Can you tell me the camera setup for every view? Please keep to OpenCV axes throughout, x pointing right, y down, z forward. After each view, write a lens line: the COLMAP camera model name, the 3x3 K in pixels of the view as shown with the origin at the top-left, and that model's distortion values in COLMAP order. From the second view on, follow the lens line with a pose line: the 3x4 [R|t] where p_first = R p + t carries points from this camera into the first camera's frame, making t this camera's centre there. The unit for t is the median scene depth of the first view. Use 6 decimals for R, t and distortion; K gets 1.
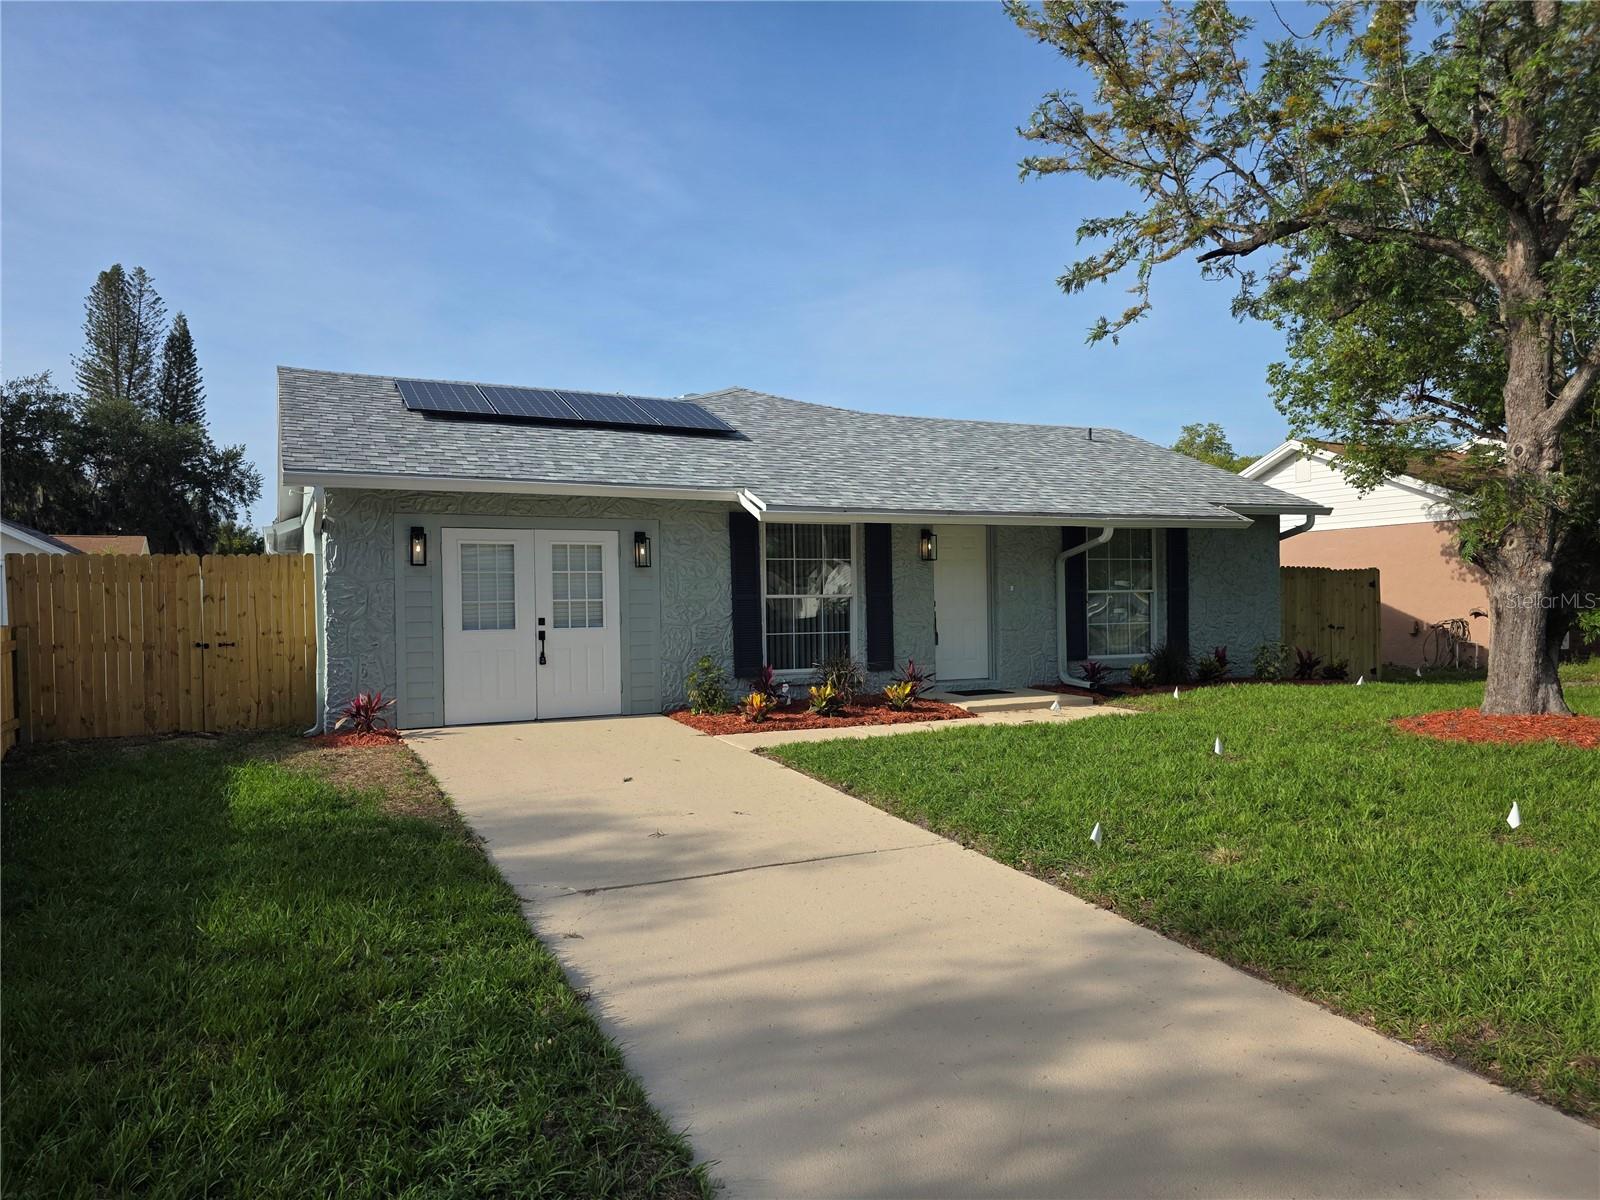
lens RADIAL K [[1080.7, 0, 799.6], [0, 1080.7, 600.6], [0, 0, 1]] dist [0.045365, -0.028373]
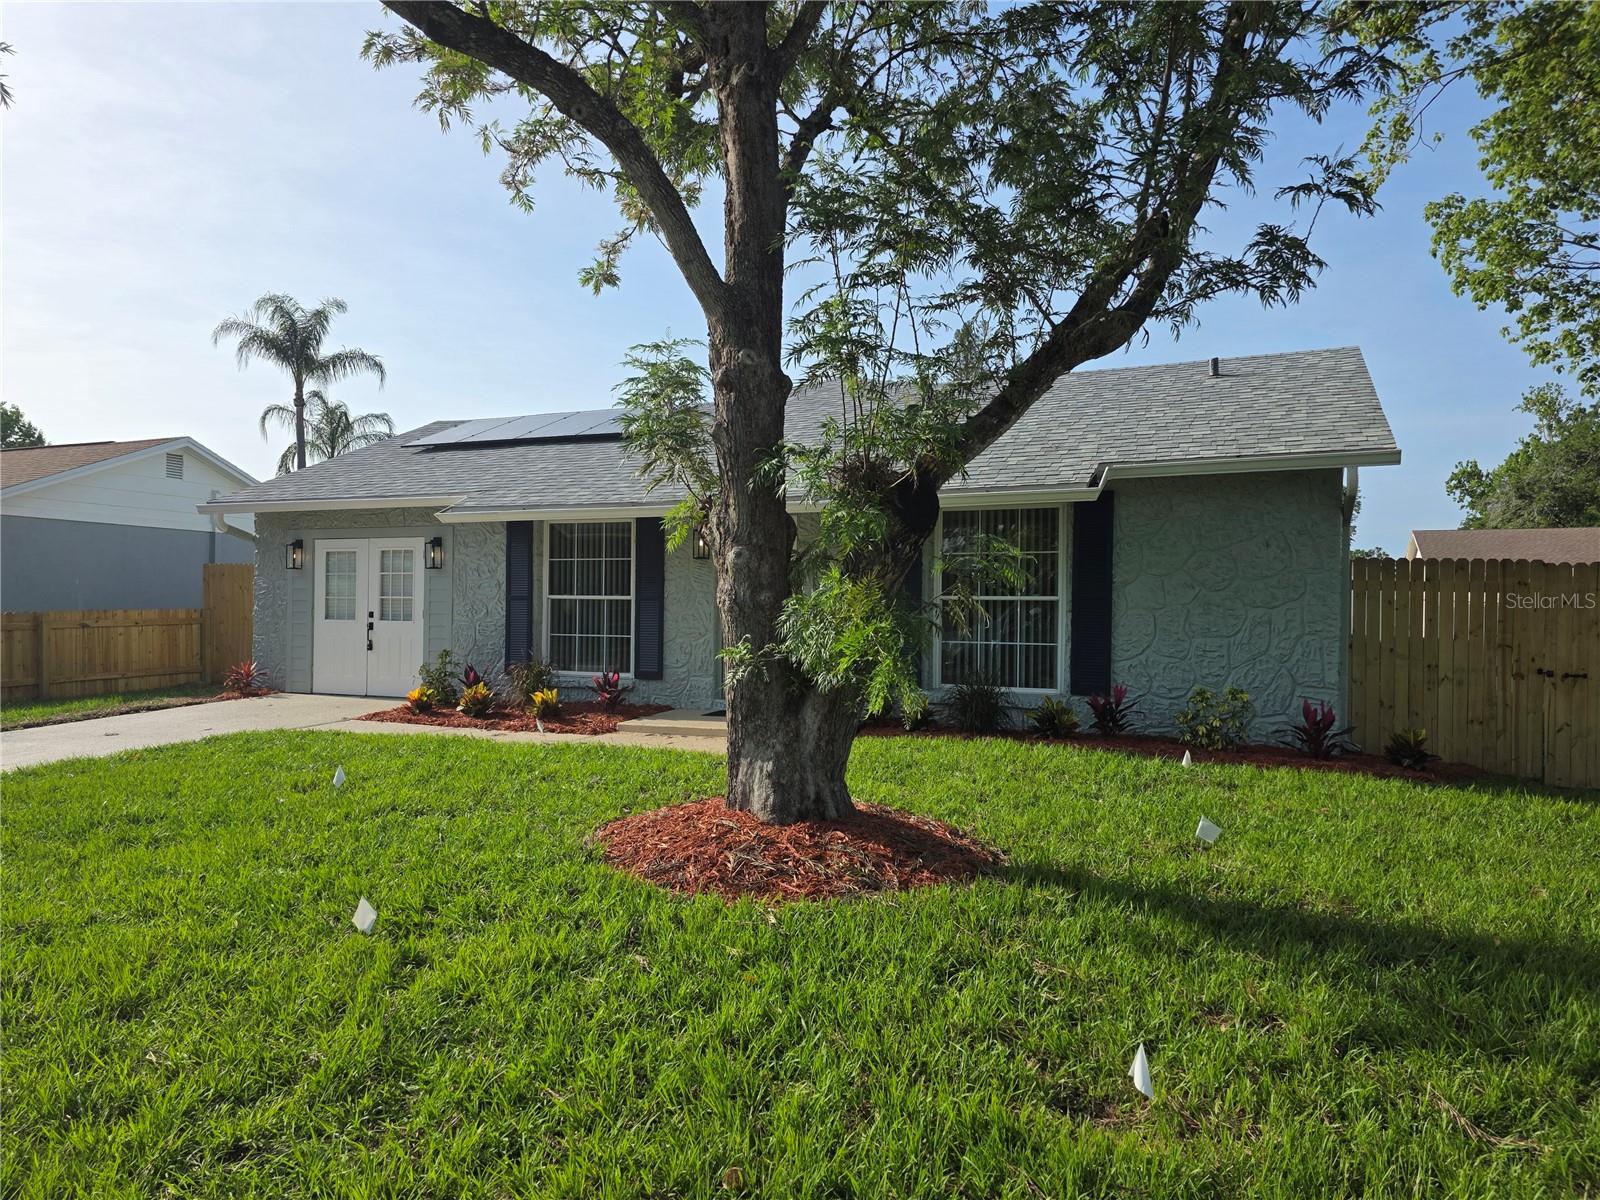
lens RADIAL K [[1080.7, 0, 799.7], [0, 1080.7, 597.8], [0, 0, 1]] dist [0.045365, -0.028373]
pose [[0.656691, 0.010483, -0.754087, 0.961814], [-0.020020, 0.999793, -0.003536, -0.004337], [0.753894, 0.017419, 0.656765, 0.553196]]
